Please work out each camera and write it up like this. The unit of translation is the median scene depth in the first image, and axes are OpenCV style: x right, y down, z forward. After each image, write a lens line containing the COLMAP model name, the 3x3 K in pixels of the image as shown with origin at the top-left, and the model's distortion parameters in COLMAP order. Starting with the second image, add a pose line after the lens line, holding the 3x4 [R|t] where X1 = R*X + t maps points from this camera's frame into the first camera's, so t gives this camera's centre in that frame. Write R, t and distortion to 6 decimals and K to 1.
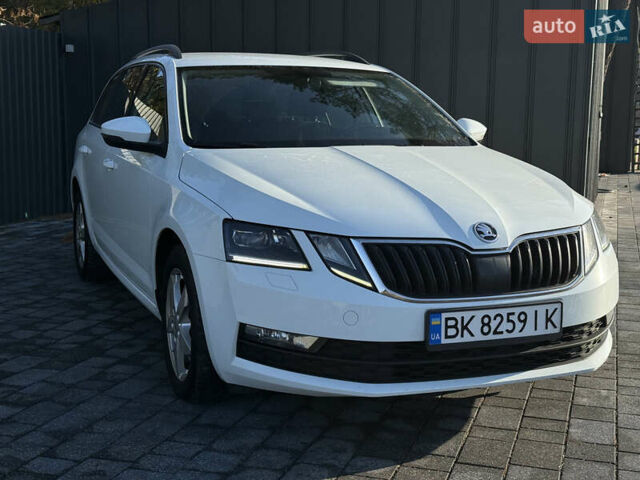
lens RADIAL K [[899.4, 0, 320.0], [0, 899.4, 240.0], [0, 0, 1]] dist [0.188813, -0.306524]
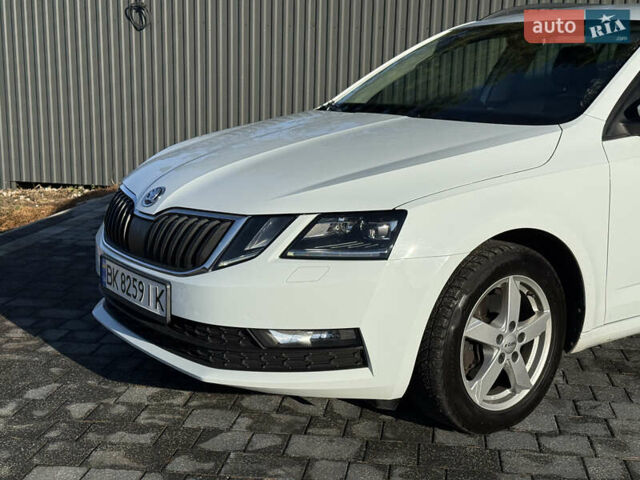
lens RADIAL K [[899.4, 0, 320.0], [0, 899.4, 240.0], [0, 0, 1]] dist [0.188813, -0.306524]
pose [[0.208982, 0.179981, -0.961215, 1.197777], [-0.147524, 0.977471, 0.150951, -0.140478], [0.966728, 0.110257, 0.230825, 0.962581]]
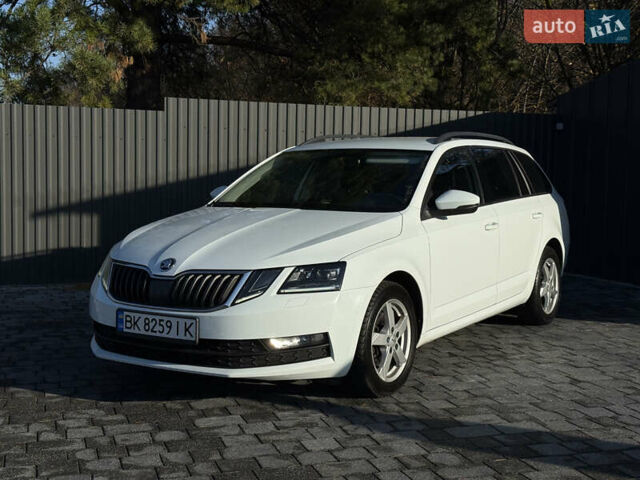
lens RADIAL K [[899.4, 0, 320.0], [0, 899.4, 240.0], [0, 0, 1]] dist [0.188813, -0.306524]
pose [[0.566835, 0.058516, -0.821751, 1.567597], [-0.116624, 0.993128, -0.009727, -0.064936], [0.815535, 0.101350, 0.569764, 0.354334]]
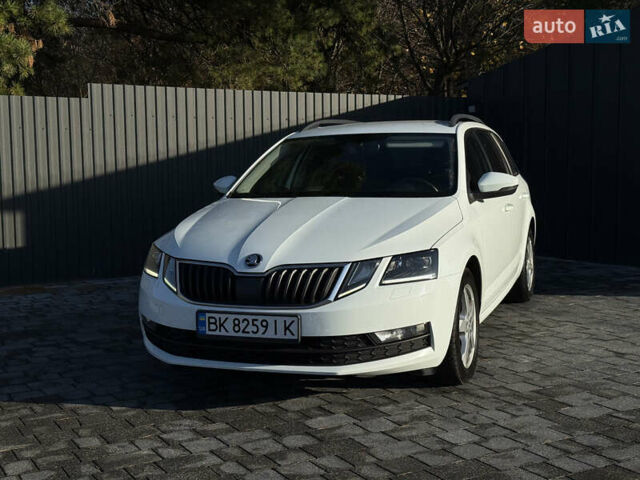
lens RADIAL K [[899.4, 0, 320.0], [0, 899.4, 240.0], [0, 0, 1]] dist [0.188813, -0.306524]
pose [[0.722151, 0.040907, -0.690525, 1.238698], [-0.069454, 0.997493, -0.013543, -0.029779], [0.688239, 0.057740, 0.723182, 0.055806]]
